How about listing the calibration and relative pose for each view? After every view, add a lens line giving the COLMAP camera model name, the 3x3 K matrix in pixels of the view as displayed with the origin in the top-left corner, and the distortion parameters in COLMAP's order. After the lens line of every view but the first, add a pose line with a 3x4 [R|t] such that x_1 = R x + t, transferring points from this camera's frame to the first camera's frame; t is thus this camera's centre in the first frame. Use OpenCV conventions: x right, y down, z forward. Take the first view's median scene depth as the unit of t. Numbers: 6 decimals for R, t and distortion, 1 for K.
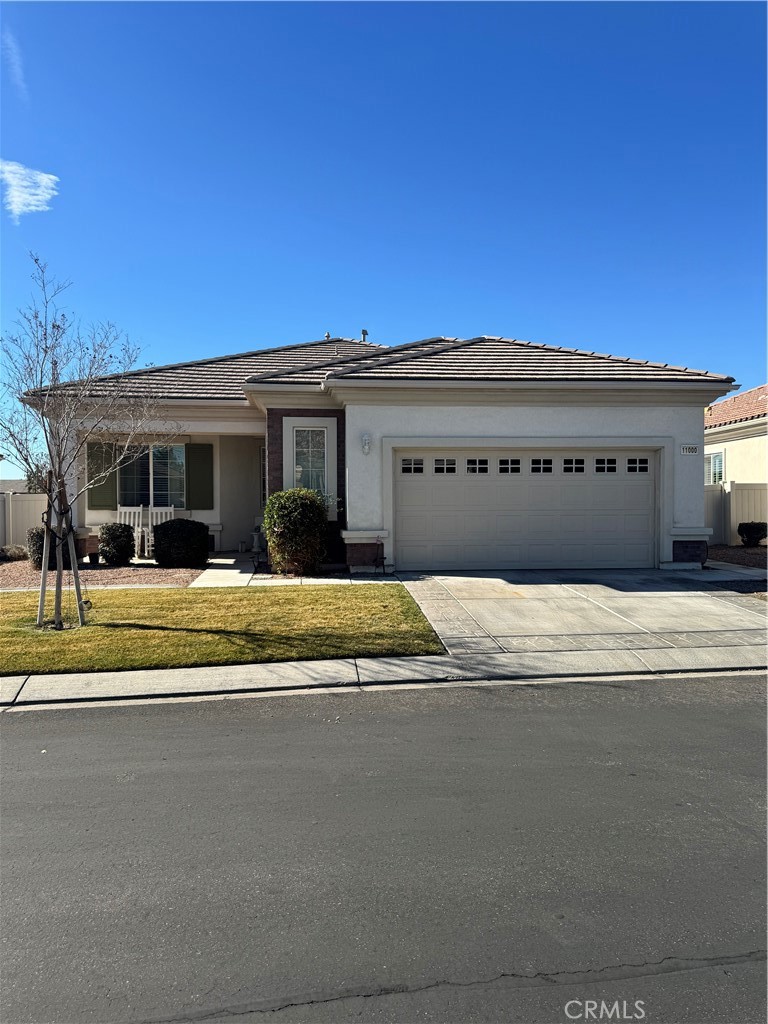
lens RADIAL K [[716.4, 0, 384.0], [0, 716.4, 510.6], [0, 0, 1]] dist [0.004363, -0.000392]
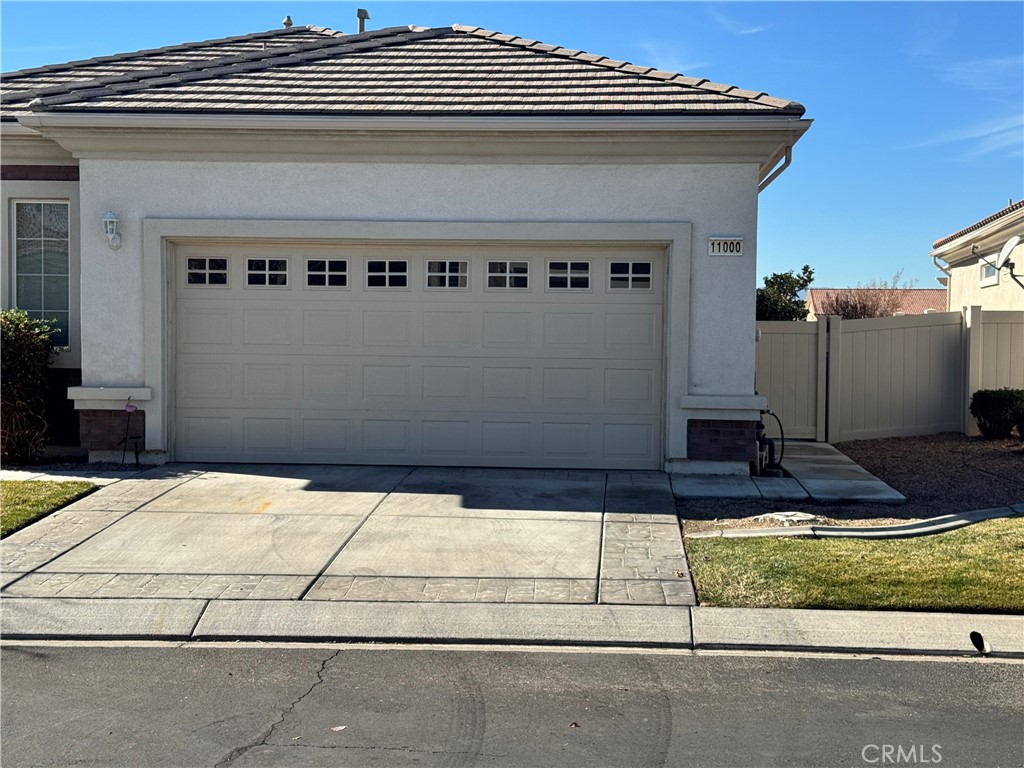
lens RADIAL K [[1432.9, 0, 512.3], [0, 1432.9, 389.7], [0, 0, 1]] dist [0.142234, 0.000000]
pose [[0.990059, 0.021108, -0.139061, 0.426920], [-0.018596, 0.999640, 0.019343, 0.002561], [0.139419, -0.016565, 0.990095, -0.062512]]
